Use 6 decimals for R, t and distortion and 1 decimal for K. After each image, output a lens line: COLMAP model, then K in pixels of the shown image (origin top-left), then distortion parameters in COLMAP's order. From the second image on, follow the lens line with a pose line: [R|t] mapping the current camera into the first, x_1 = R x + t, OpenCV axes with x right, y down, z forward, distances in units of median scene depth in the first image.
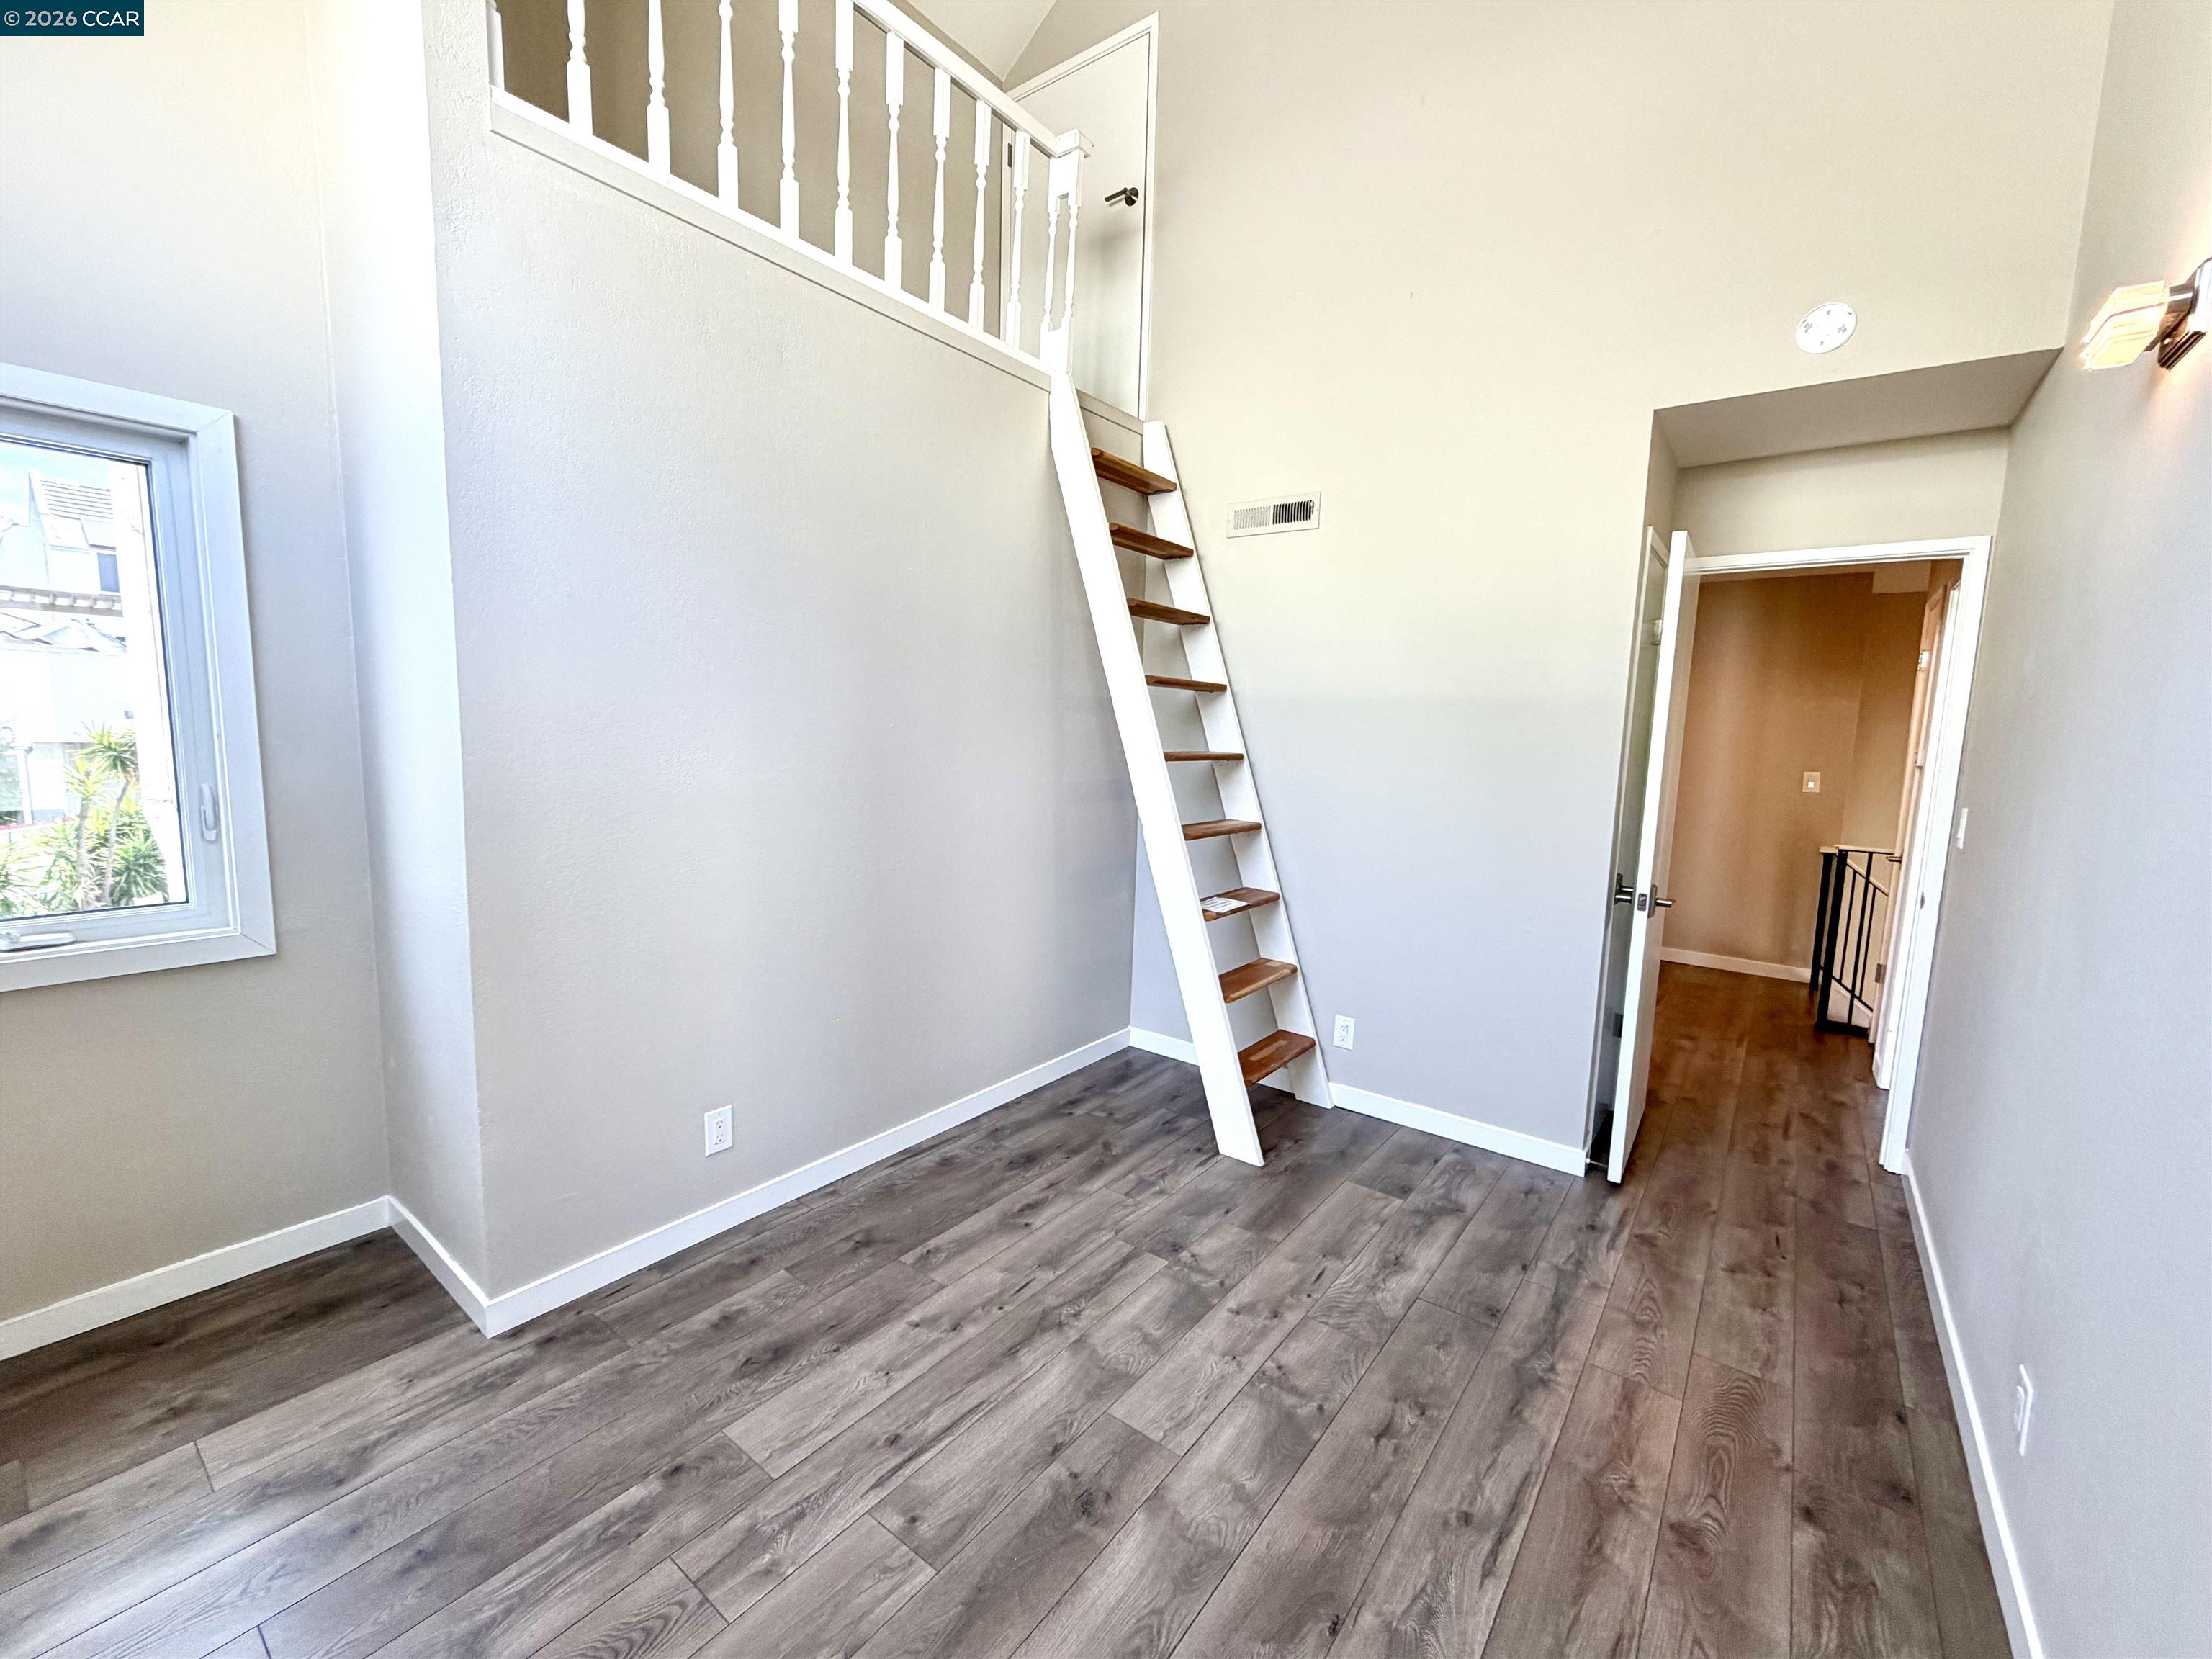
lens RADIAL K [[881.8, 0, 1106.5], [0, 881.8, 827.9], [0, 0, 1]] dist [0.001866, 0.000712]
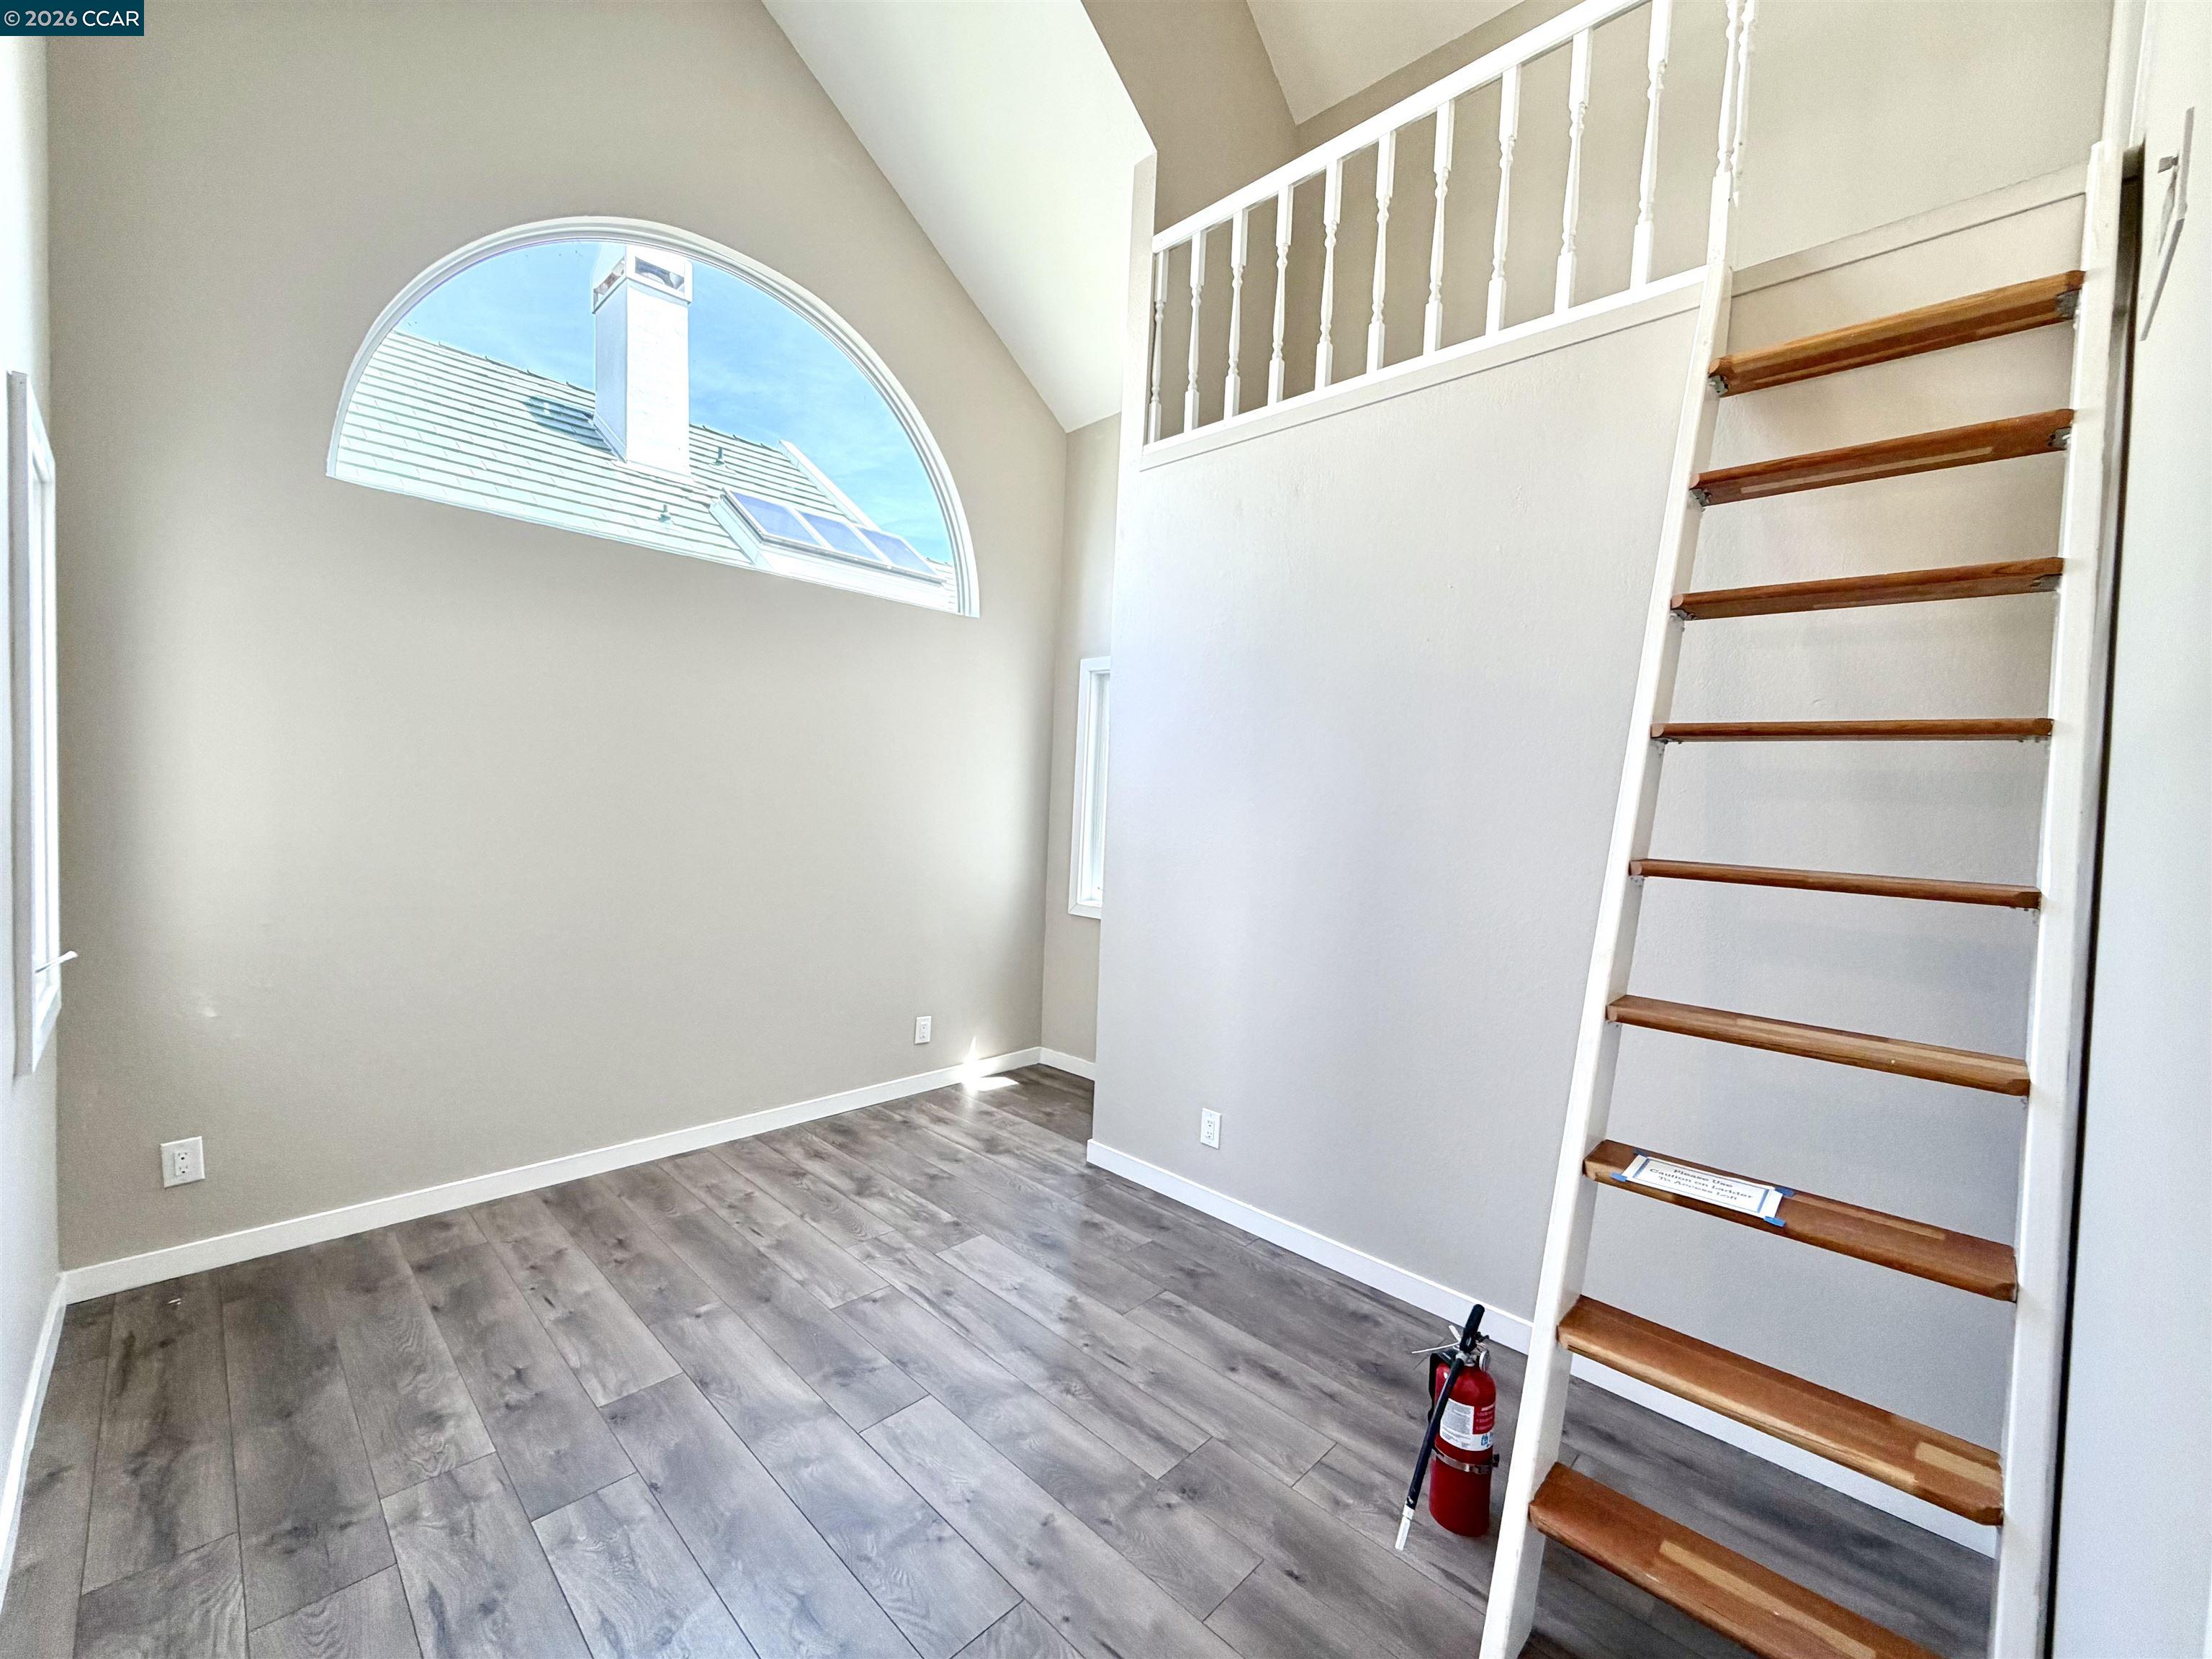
lens RADIAL K [[881.8, 0, 1121.7], [0, 881.8, 833.2], [0, 0, 1]] dist [0.001866, 0.000712]
pose [[-0.081746, 0.011710, -0.996584, 0.995478], [-0.158965, 0.986977, 0.024637, -0.101057], [0.983894, 0.160436, -0.078820, 1.105884]]
